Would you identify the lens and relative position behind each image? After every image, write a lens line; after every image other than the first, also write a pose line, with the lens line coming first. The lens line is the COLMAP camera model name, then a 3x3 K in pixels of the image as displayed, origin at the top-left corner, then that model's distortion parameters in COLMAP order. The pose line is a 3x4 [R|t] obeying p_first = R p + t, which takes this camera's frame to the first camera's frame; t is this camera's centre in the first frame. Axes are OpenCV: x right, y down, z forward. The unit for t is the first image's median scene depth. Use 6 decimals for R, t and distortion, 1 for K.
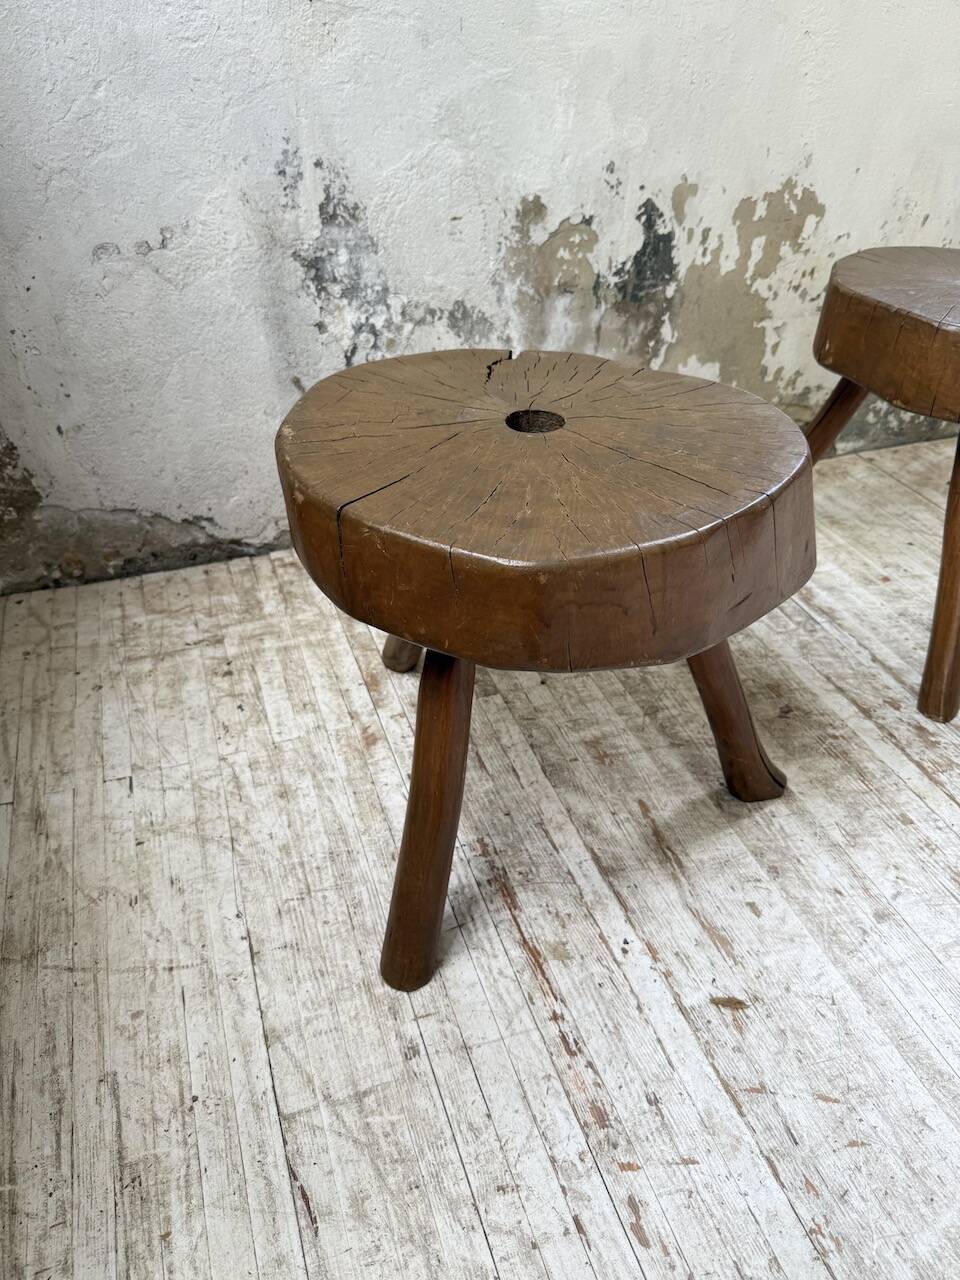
lens RADIAL K [[922.8, 0, 476.5], [0, 922.8, 646.3], [0, 0, 1]] dist [0.013588, -0.054337]
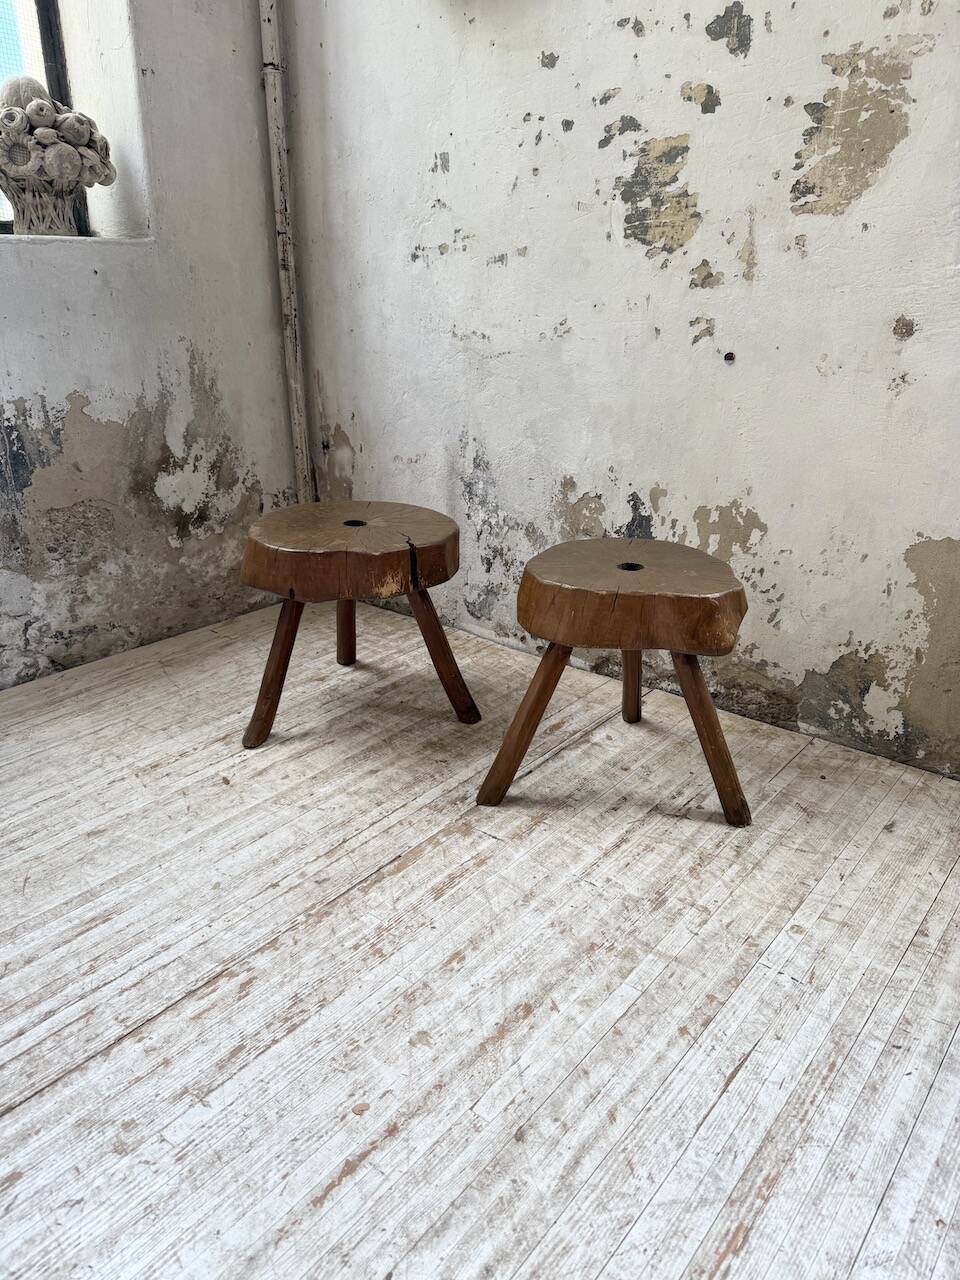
lens RADIAL K [[900.3, 0, 486.3], [0, 900.3, 644.2], [0, 0, 1]] dist [0.152716, -0.323957]
pose [[0.526513, 0.316275, -0.789148, 1.500768], [-0.510696, 0.859753, 0.003840, -0.148788], [0.679687, 0.400993, 0.614191, -0.029567]]
